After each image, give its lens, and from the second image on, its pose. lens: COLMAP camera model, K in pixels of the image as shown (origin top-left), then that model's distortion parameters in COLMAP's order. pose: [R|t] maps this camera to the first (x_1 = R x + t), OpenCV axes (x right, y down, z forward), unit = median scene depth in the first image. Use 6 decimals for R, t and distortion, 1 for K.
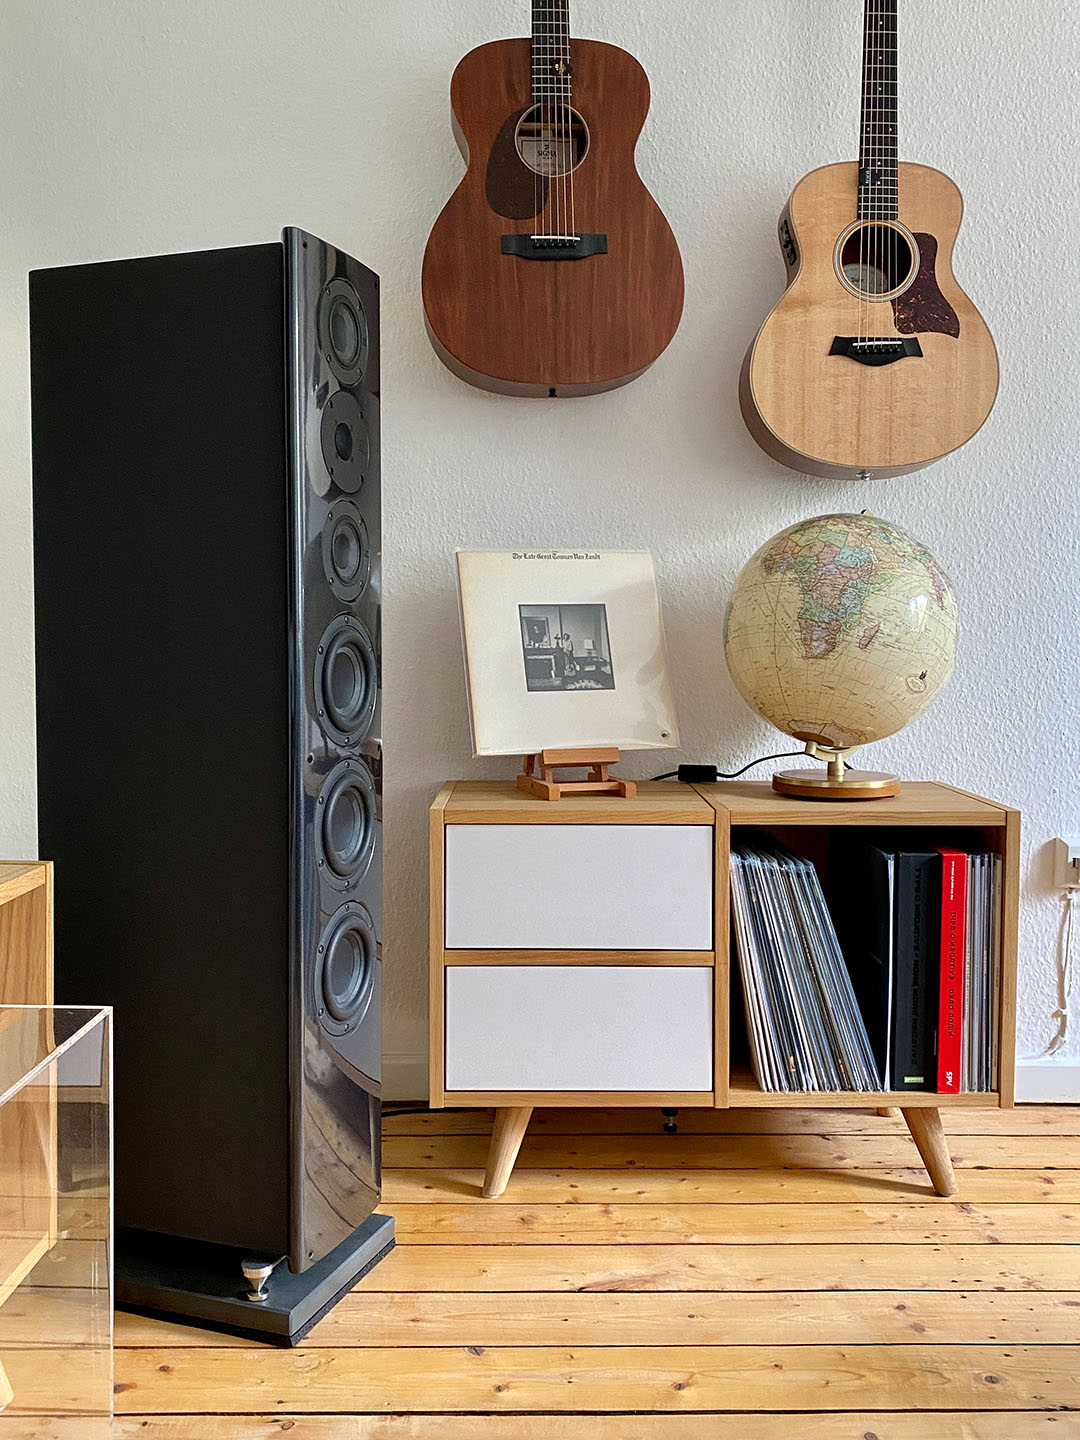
lens RADIAL K [[1274.1, 0, 540.0], [0, 1274.1, 720.0], [0, 0, 1]] dist [0.098514, -0.202461]
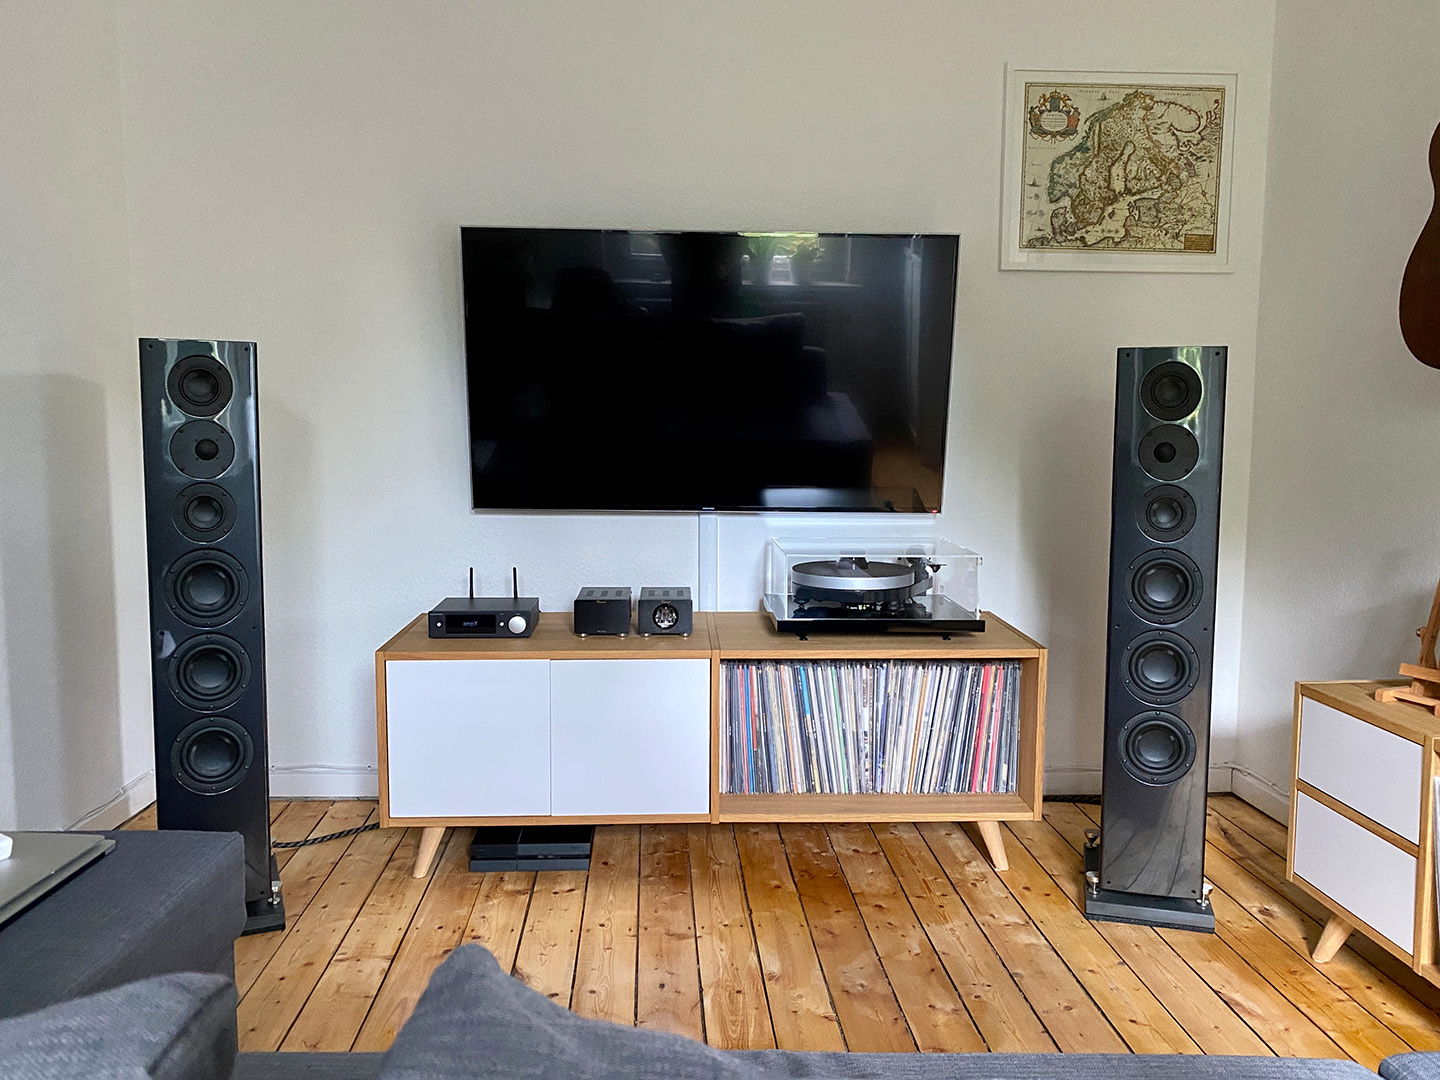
lens RADIAL K [[1157.3, 0, 718.0], [0, 1157.3, 531.4], [0, 0, 1]] dist [-0.003449, -0.006860]
pose [[0.052442, 0.100726, -0.993531, 1.092464], [-0.061889, 0.993315, 0.097438, -0.174027], [0.996704, 0.056378, 0.058325, 0.228984]]
